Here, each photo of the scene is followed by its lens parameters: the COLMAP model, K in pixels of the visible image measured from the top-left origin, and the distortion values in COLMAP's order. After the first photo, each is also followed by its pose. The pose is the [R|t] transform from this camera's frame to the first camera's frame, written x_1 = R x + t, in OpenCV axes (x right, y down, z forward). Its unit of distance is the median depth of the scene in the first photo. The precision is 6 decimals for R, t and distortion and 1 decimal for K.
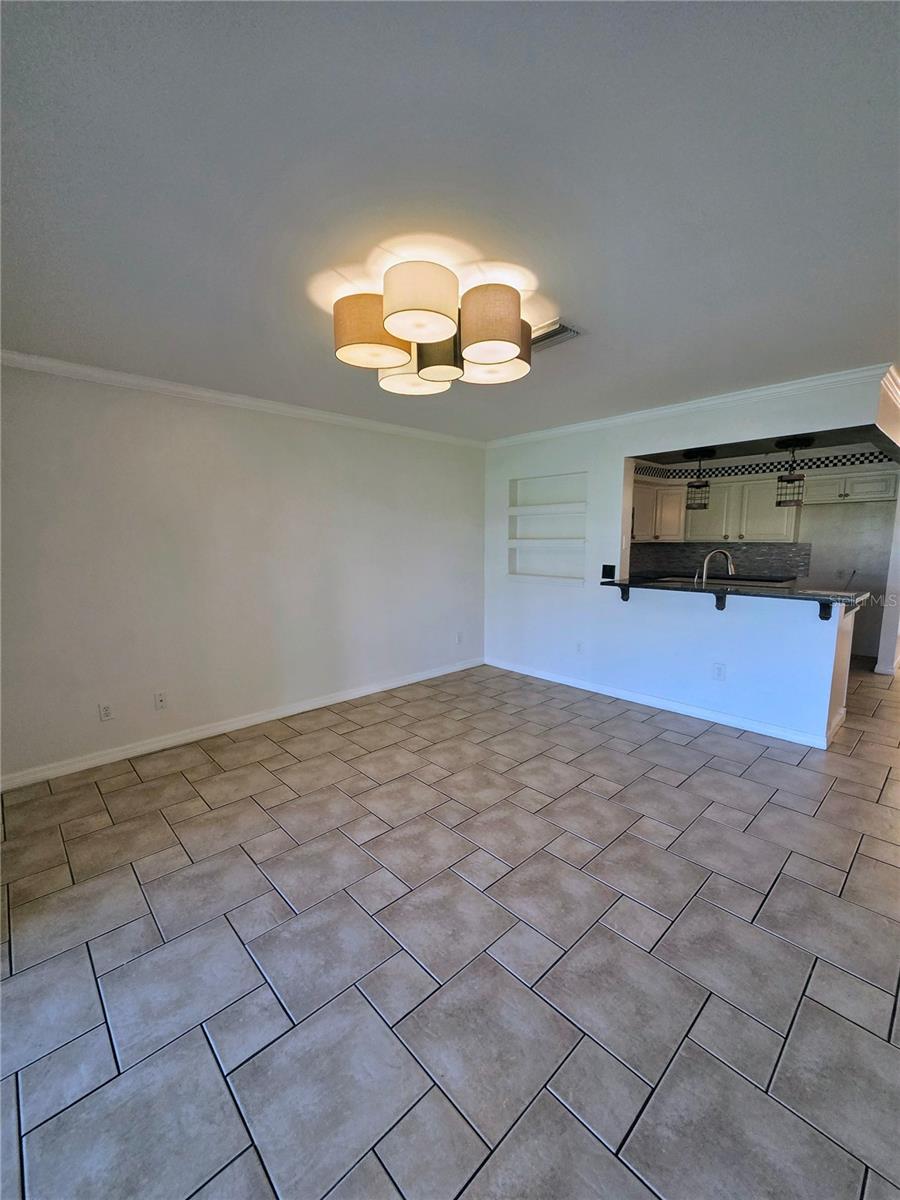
lens RADIAL K [[491.5, 0, 455.5], [0, 491.5, 602.1], [0, 0, 1]] dist [0.006039, -0.000884]
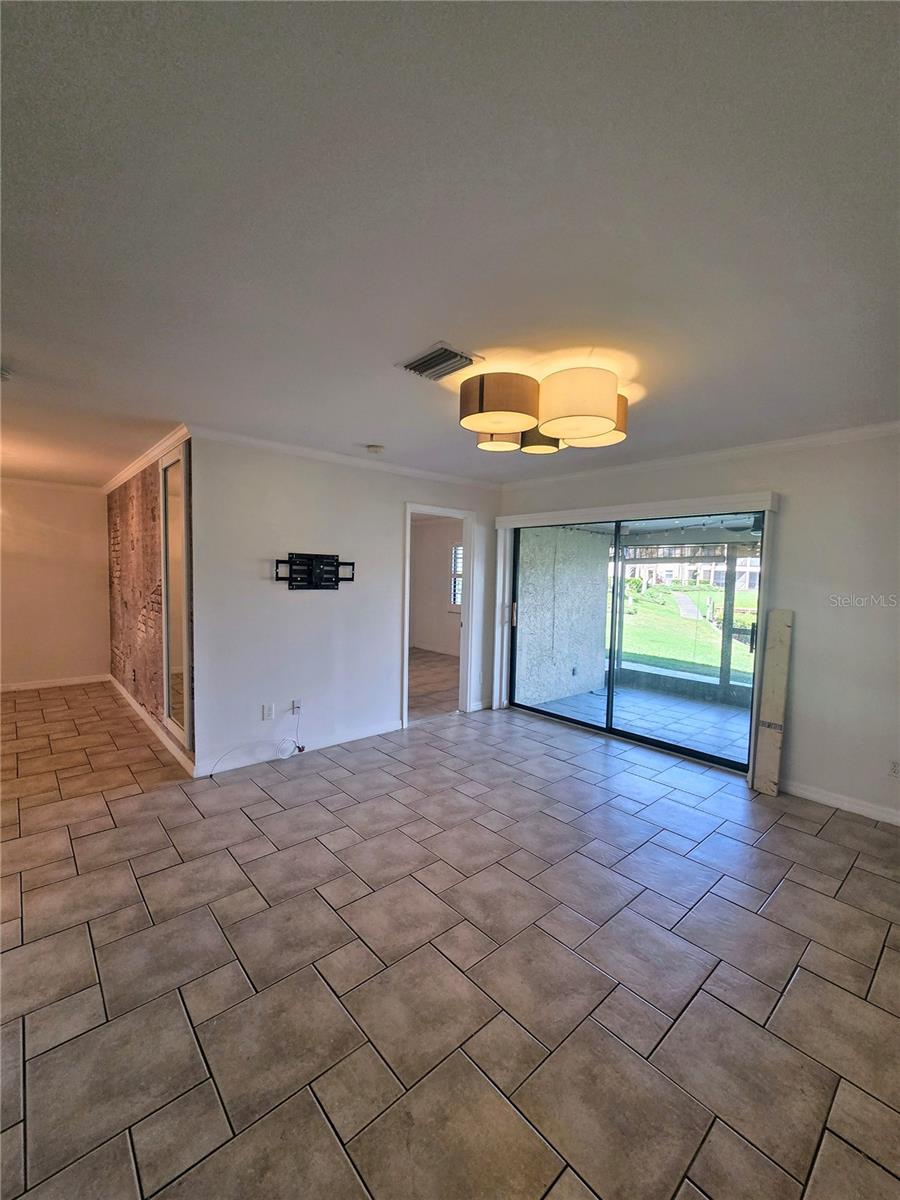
lens RADIAL K [[491.5, 0, 457.9], [0, 491.5, 609.7], [0, 0, 1]] dist [0.006039, -0.000884]
pose [[-0.999630, -0.016076, 0.021931, 0.103383], [-0.011280, 0.979011, 0.203496, -0.244062], [-0.024742, 0.203174, -0.978830, 1.735500]]
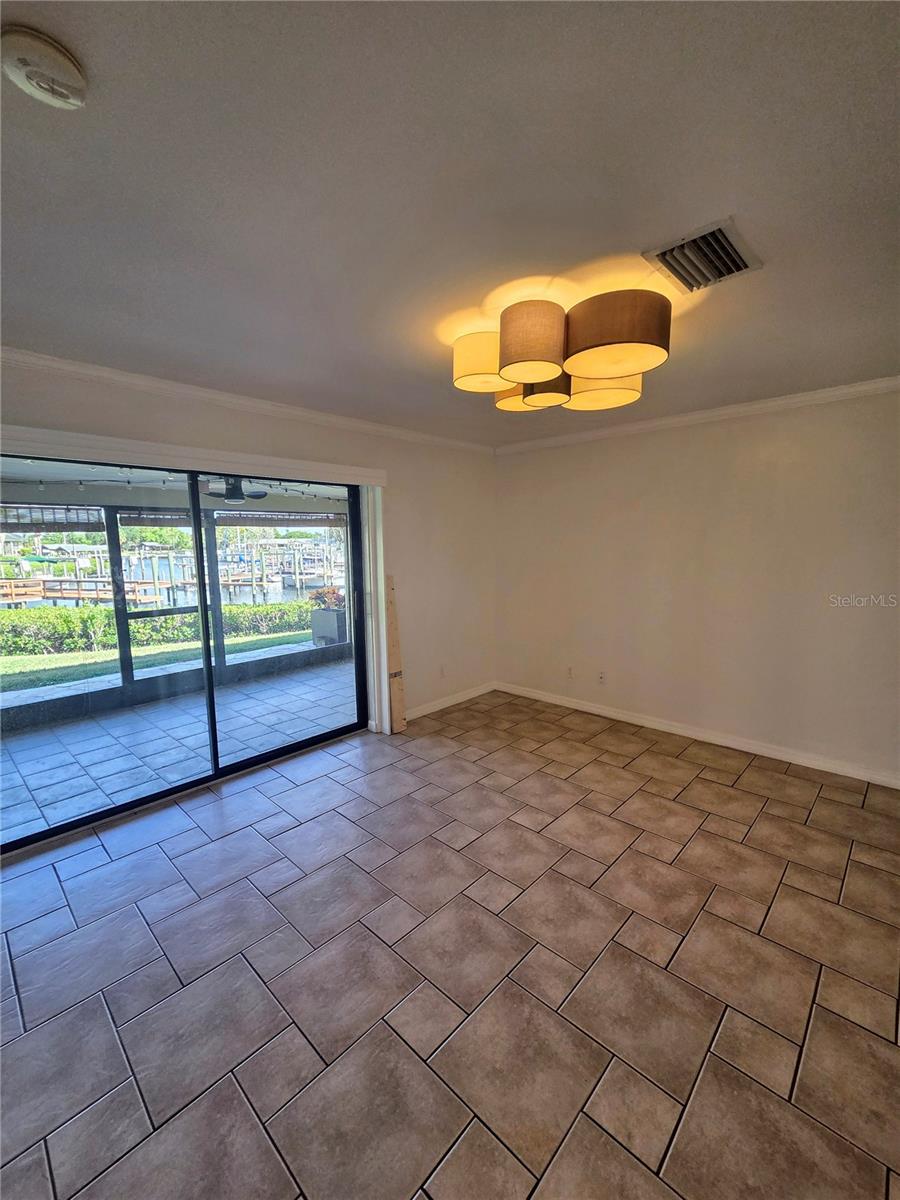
lens RADIAL K [[491.5, 0, 444.4], [0, 491.5, 602.0], [0, 0, 1]] dist [0.006039, -0.000884]
pose [[0.043338, 0.126148, -0.991064, 0.763054], [-0.114534, 0.986083, 0.120505, -0.123443], [0.992474, 0.108288, 0.057183, 0.606533]]
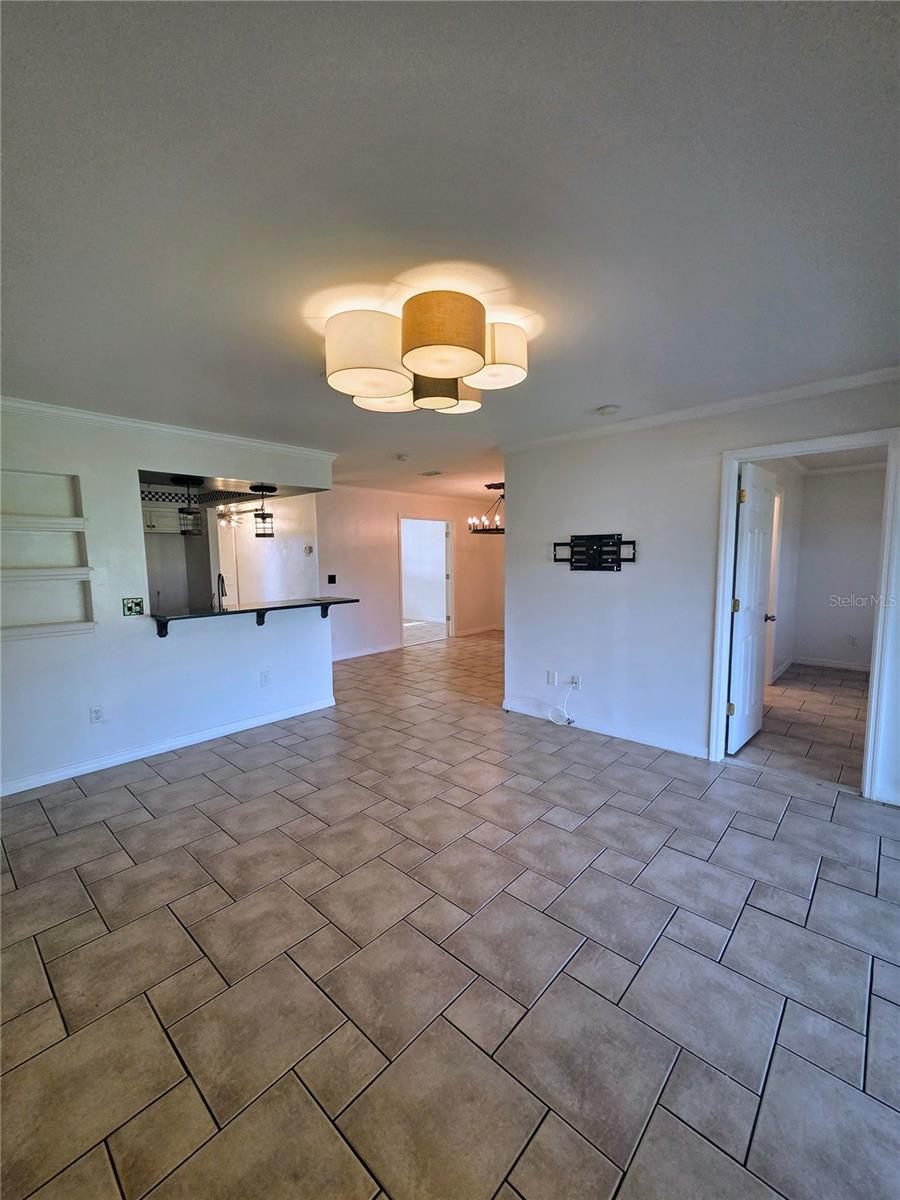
lens RADIAL K [[491.5, 0, 449.0], [0, 491.5, 609.1], [0, 0, 1]] dist [0.006039, -0.000884]
pose [[-0.074074, -0.102269, 0.991995, -0.835721], [0.142915, 0.983372, 0.112052, -0.115948], [-0.986959, 0.150071, -0.058227, 0.846823]]
